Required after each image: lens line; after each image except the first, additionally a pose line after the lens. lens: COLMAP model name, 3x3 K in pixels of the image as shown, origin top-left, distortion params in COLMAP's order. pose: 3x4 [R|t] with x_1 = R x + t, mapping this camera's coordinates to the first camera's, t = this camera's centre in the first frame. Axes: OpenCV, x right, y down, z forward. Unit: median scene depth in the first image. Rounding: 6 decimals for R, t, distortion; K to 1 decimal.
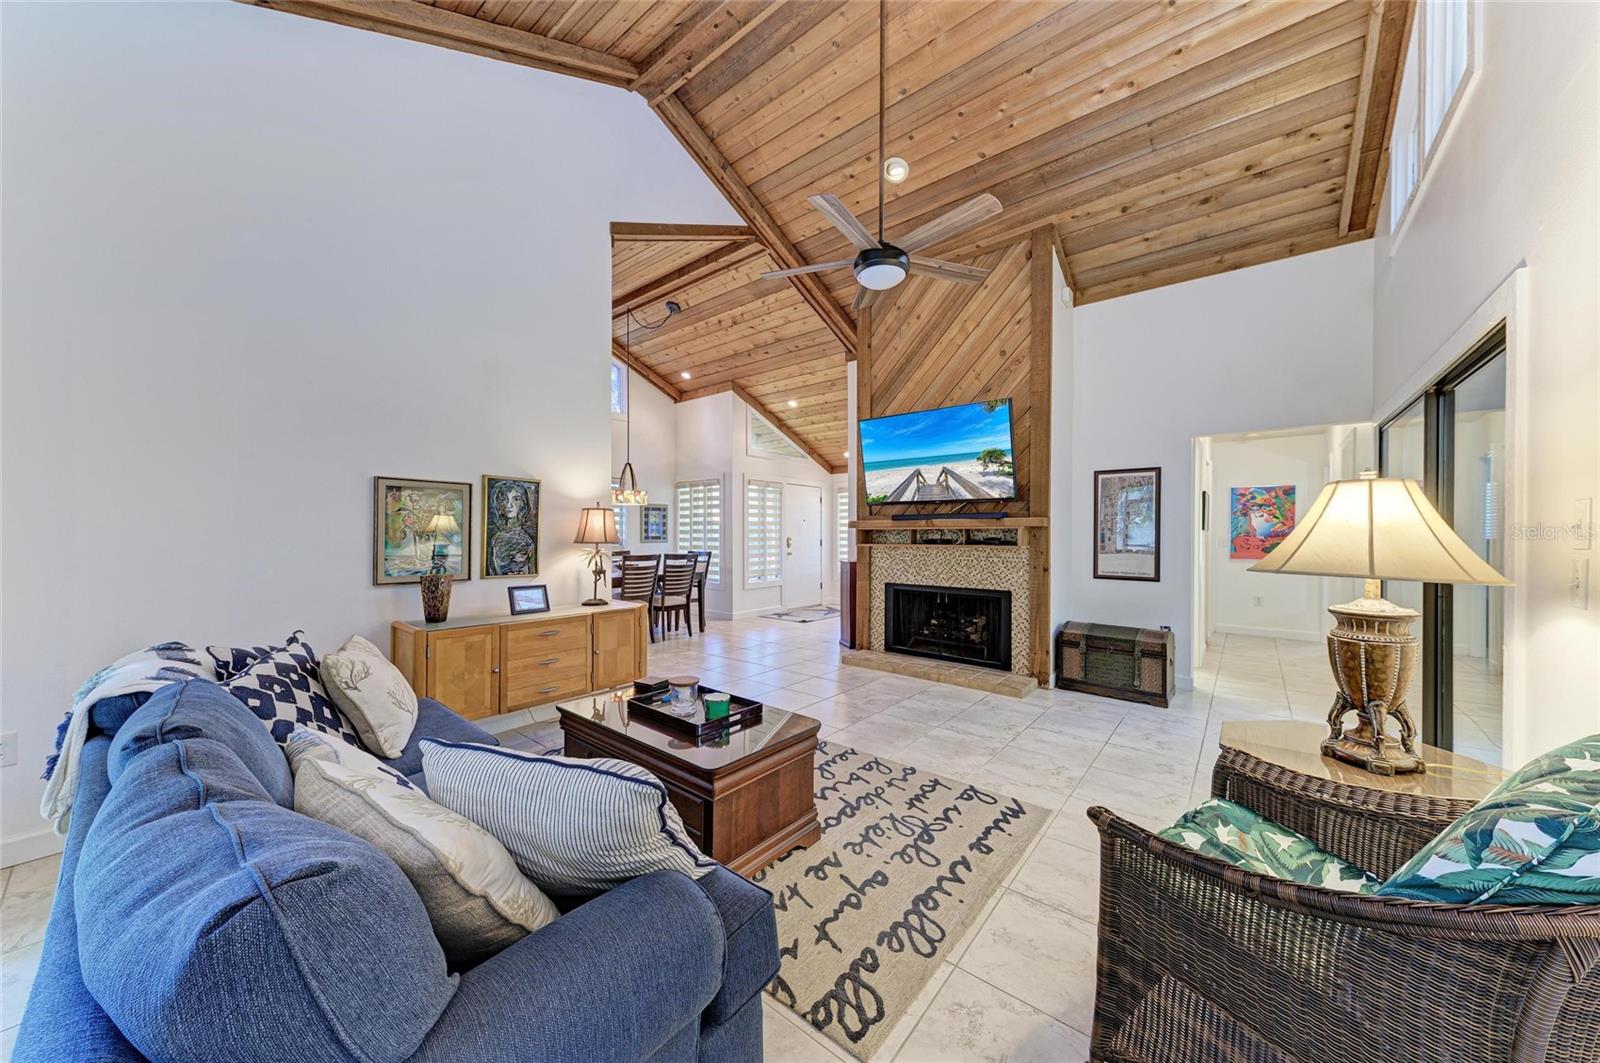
lens RADIAL K [[547.8, 0, 798.5], [0, 547.8, 534.1], [0, 0, 1]] dist [0.001030, -0.000052]
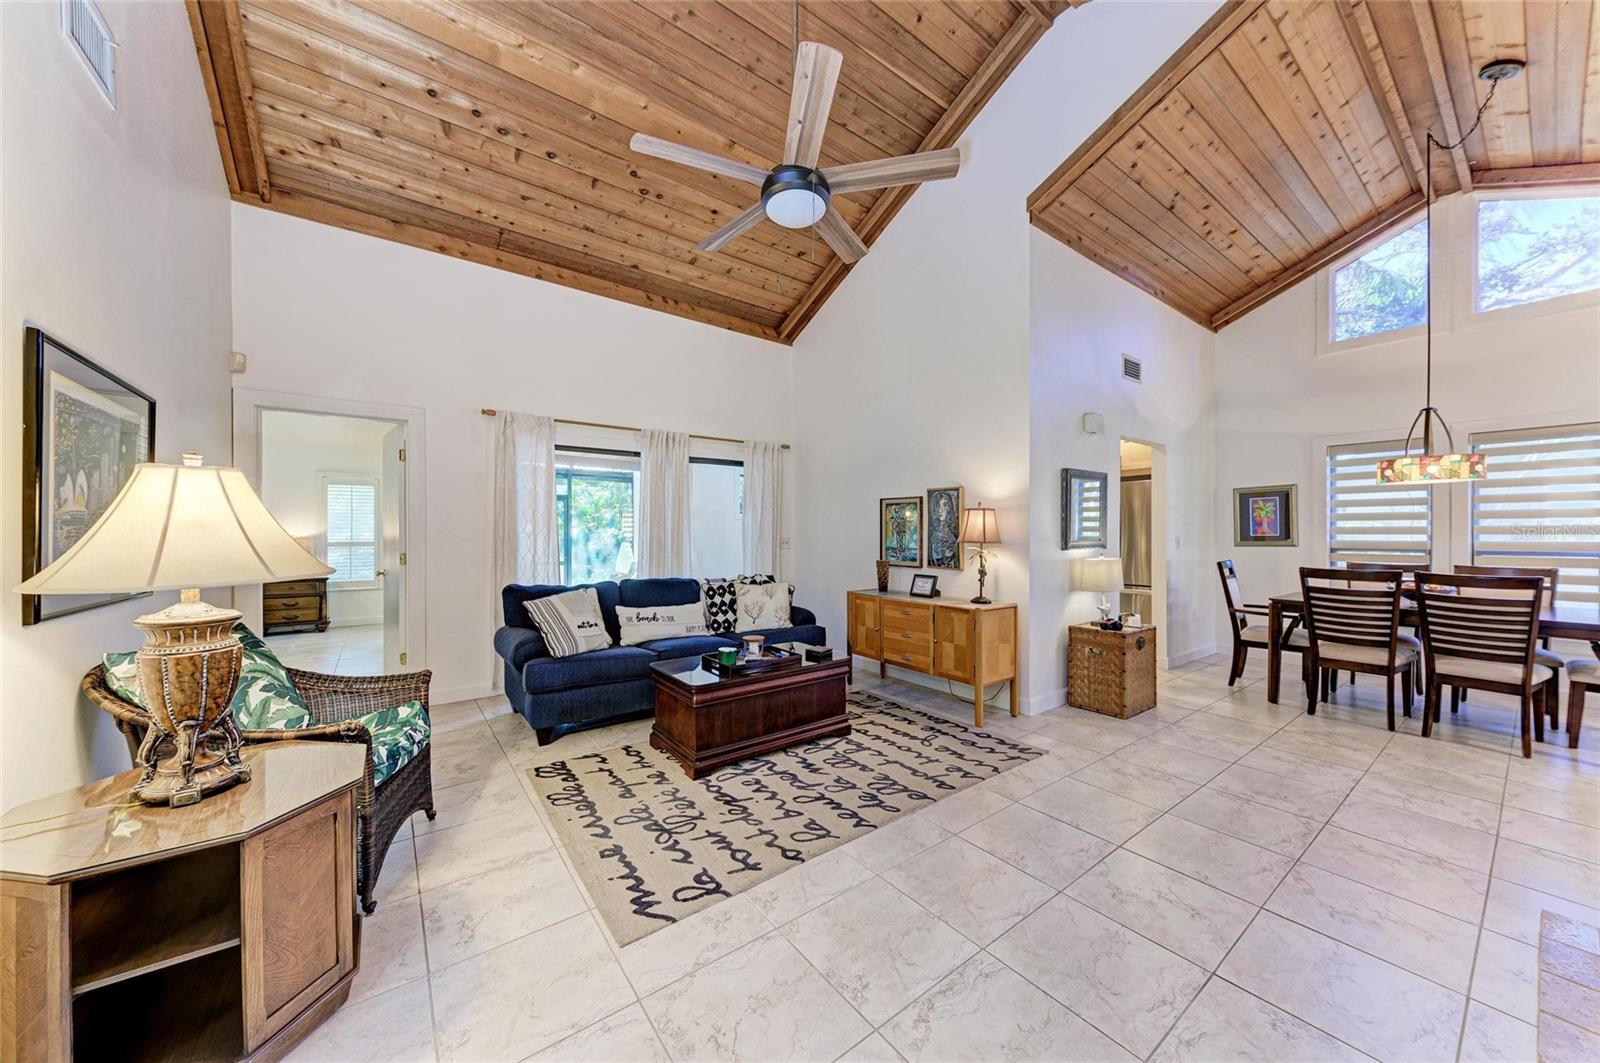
lens RADIAL K [[555.1, 0, 805.2], [0, 555.1, 535.2], [0, 0, 1]] dist [0.000896, -0.000177]
pose [[-0.238211, 0.001837, -0.971212, 0.663550], [-0.003081, 0.999992, 0.002647, 0.001055], [0.971208, 0.003623, -0.238204, 0.858341]]
